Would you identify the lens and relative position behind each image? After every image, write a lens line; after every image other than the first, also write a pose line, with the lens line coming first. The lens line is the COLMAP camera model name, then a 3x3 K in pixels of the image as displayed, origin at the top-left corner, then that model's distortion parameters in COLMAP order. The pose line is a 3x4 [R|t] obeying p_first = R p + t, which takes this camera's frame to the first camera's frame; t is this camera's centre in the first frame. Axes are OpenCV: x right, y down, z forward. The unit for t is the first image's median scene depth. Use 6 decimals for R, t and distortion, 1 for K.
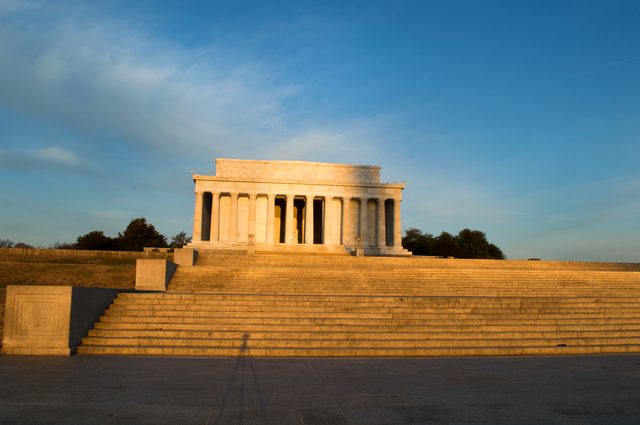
lens RADIAL K [[579.4, 0, 334.1], [0, 579.4, 198.4], [0, 0, 1]] dist [-0.010029, -0.005128]
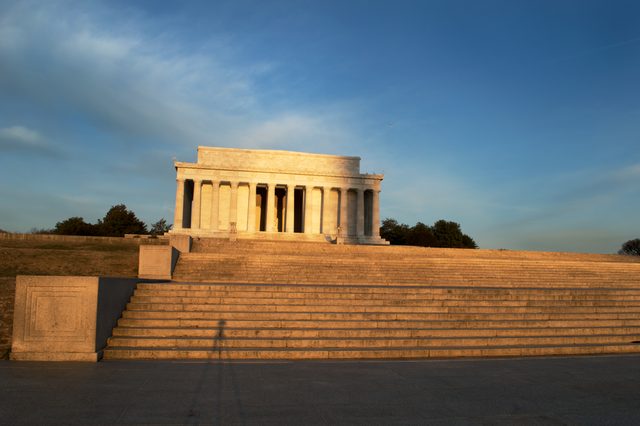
lens RADIAL K [[528.9, 0, 320.0], [0, 528.9, 213.0], [0, 0, 1]] dist [-0.012077, -0.007716]
pose [[0.997151, 0.013625, 0.074184, -0.092670], [-0.016418, 0.999174, 0.037171, 0.014030], [-0.073616, -0.038283, 0.996552, 0.112705]]
